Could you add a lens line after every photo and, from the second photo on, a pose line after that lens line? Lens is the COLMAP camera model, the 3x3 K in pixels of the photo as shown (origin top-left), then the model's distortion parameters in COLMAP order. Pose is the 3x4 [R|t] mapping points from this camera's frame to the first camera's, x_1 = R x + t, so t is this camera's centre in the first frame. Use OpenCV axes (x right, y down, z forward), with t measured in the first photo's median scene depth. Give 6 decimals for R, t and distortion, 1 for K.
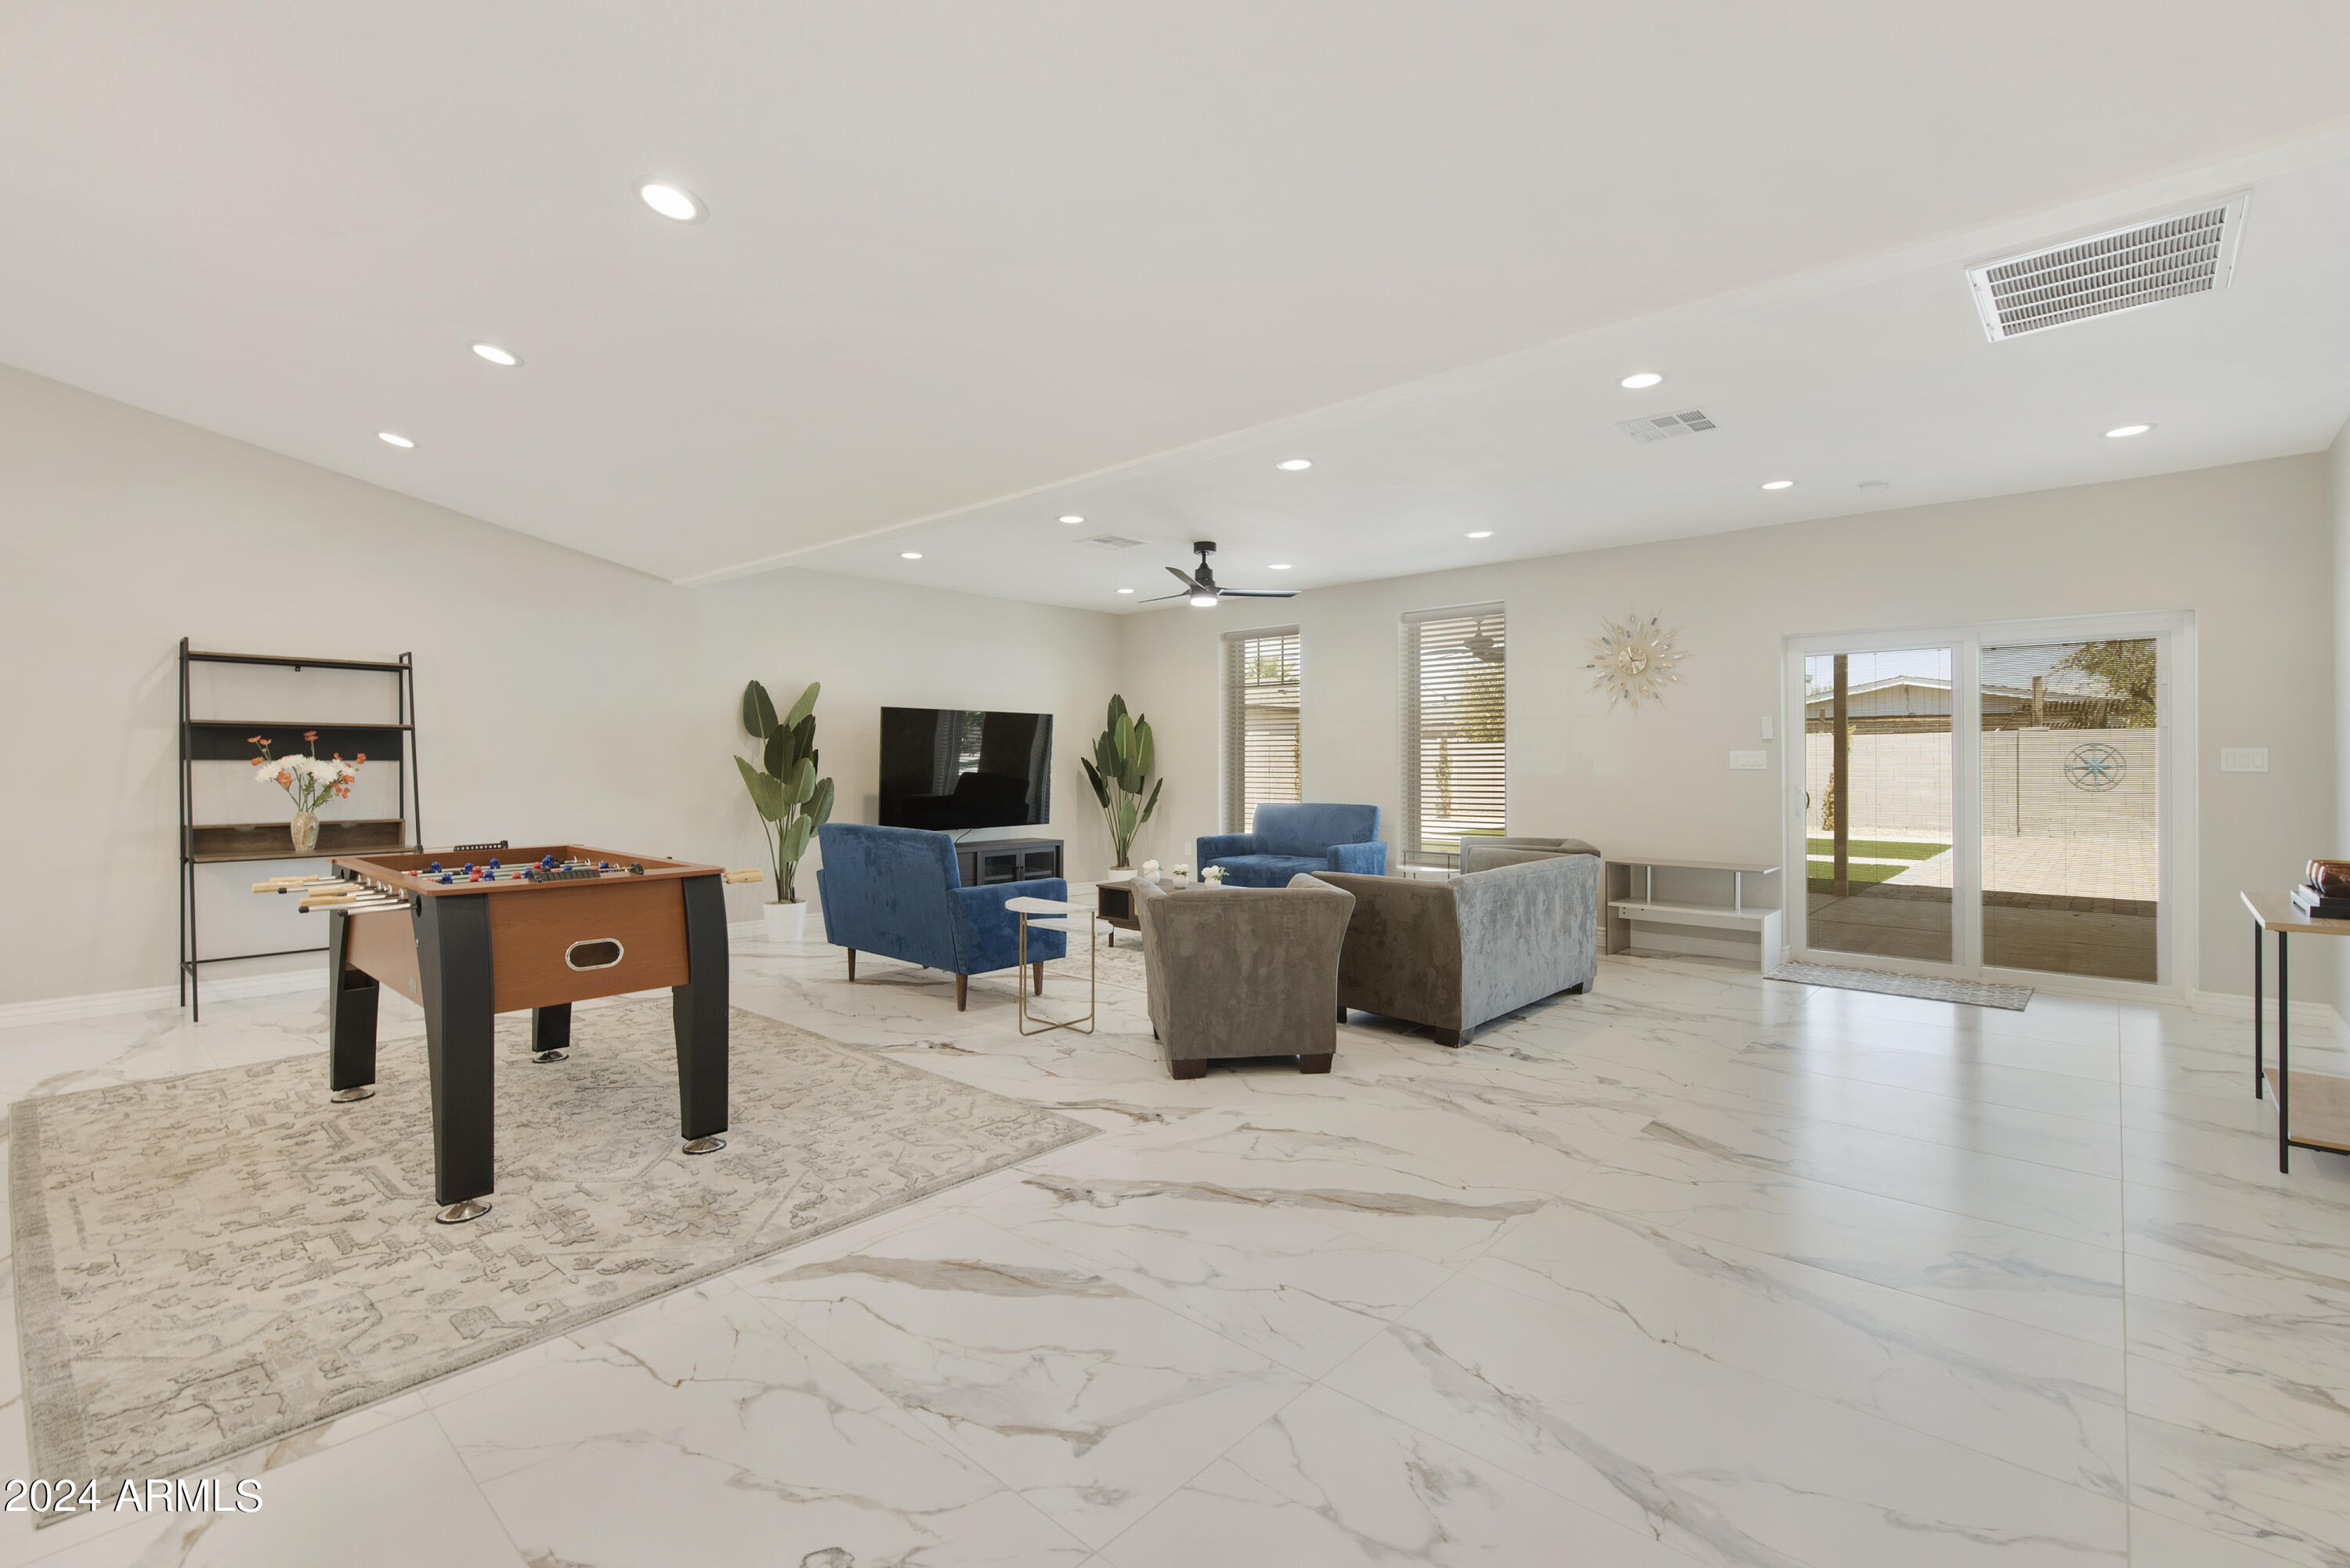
lens RADIAL K [[1017.7, 0, 1188.0], [0, 1017.7, 777.0], [0, 0, 1]] dist [0.011380, -0.000462]
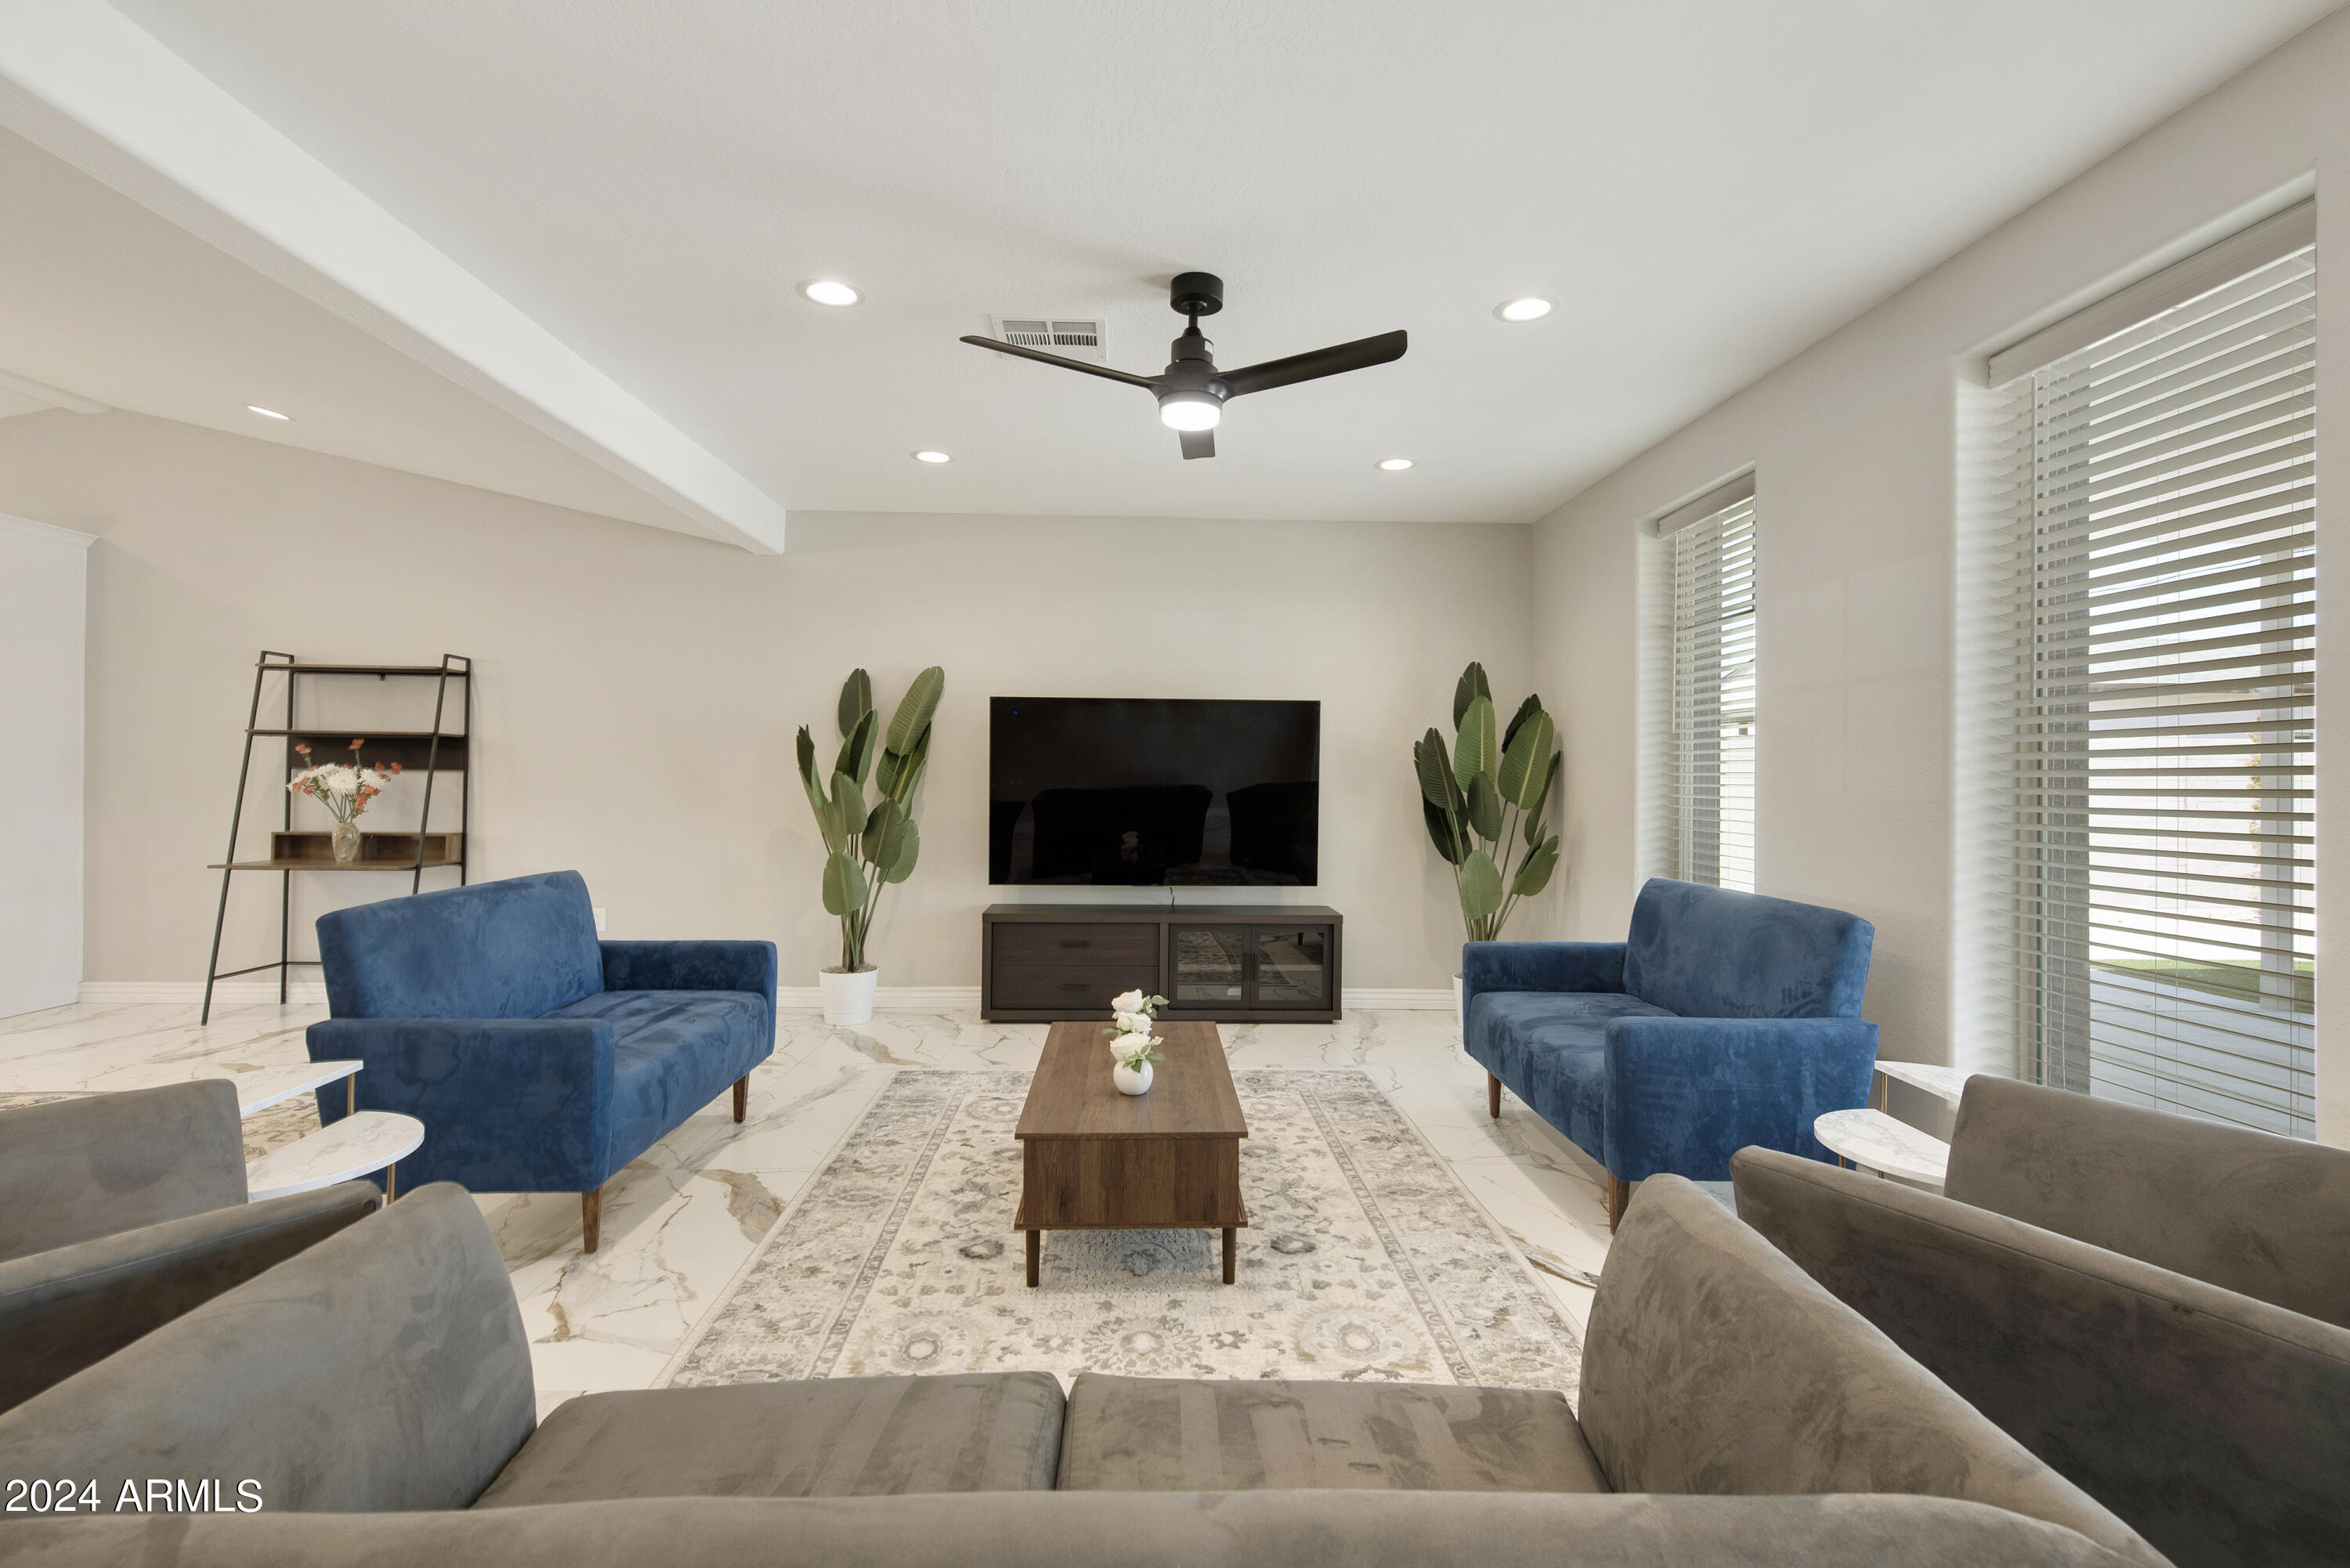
lens RADIAL K [[1074.3, 0, 1172.6], [0, 1074.3, 765.1], [0, 0, 1]] dist [0.002023, -0.000005]
pose [[0.695877, 0.001615, -0.718159, 0.309650], [-0.021409, 0.999600, -0.018497, -0.013305], [0.717842, 0.028246, 0.695633, 0.621214]]
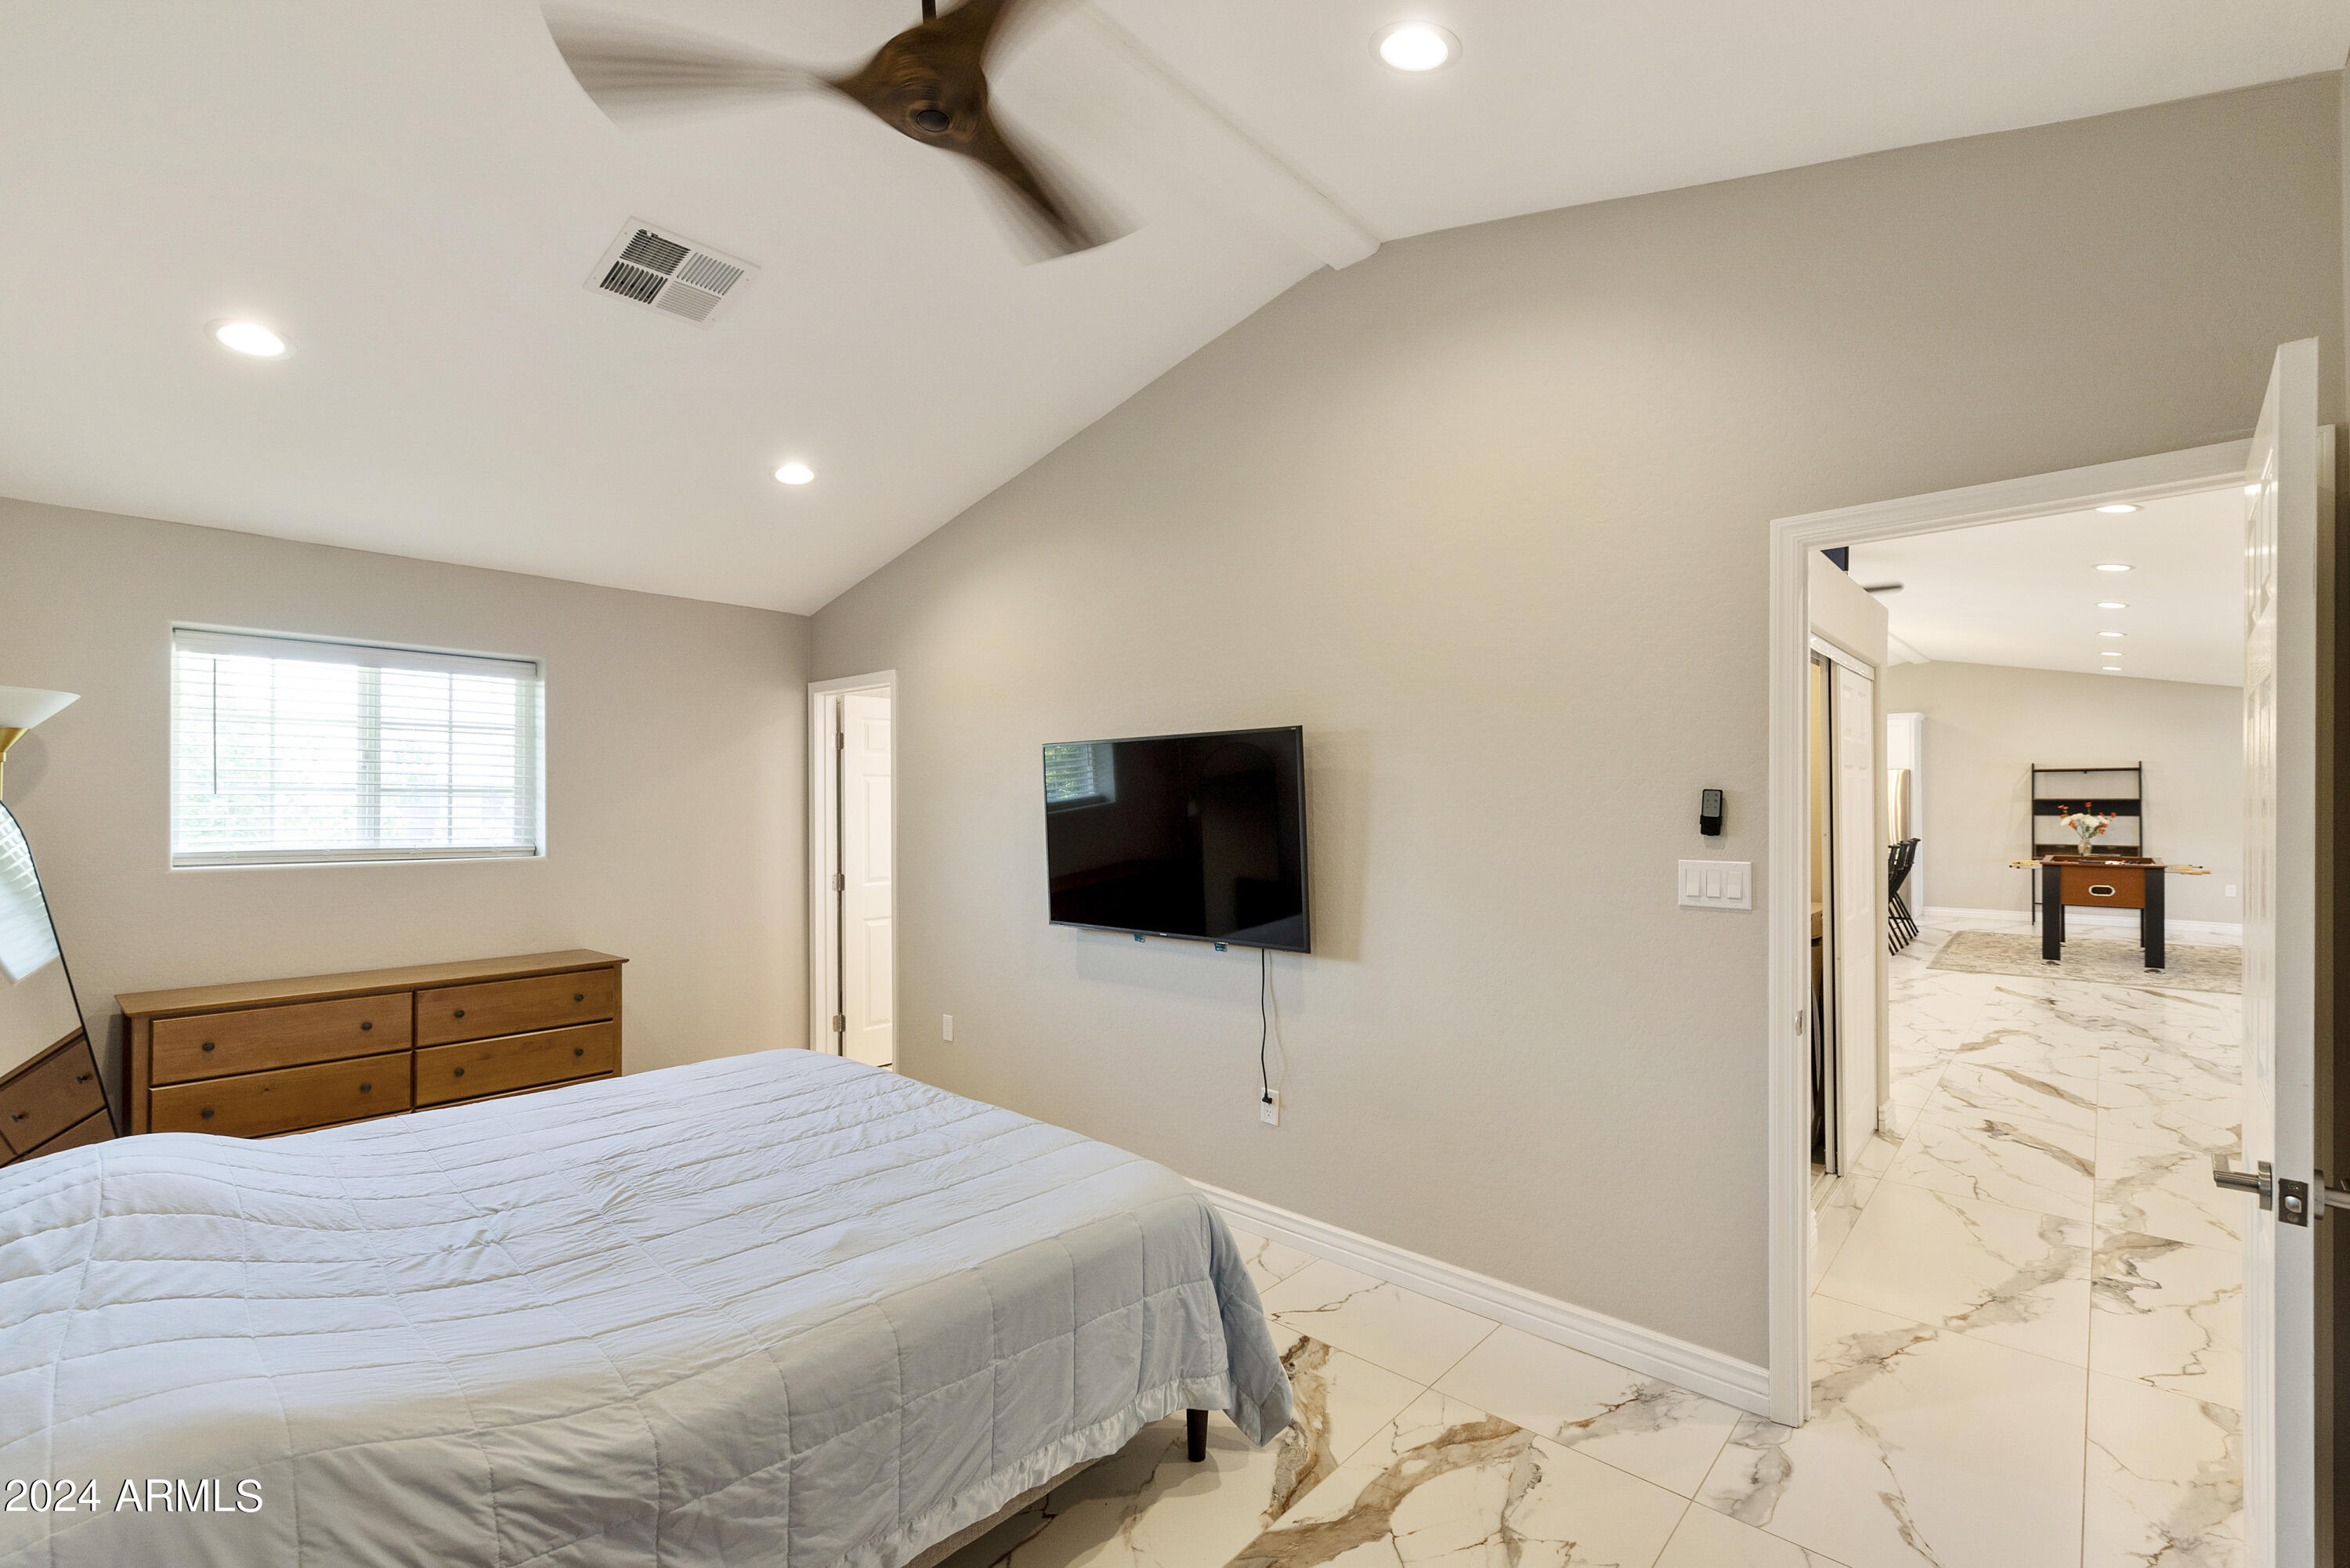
lens RADIAL K [[1017.7, 0, 1173.3], [0, 1017.7, 796.5], [0, 0, 1]] dist [0.011380, -0.000462]
pose [[-0.008591, -0.001946, -0.999961, 0.947972], [-0.012461, 0.999921, -0.001839, -0.021454], [0.999885, 0.012445, -0.008614, -0.646253]]
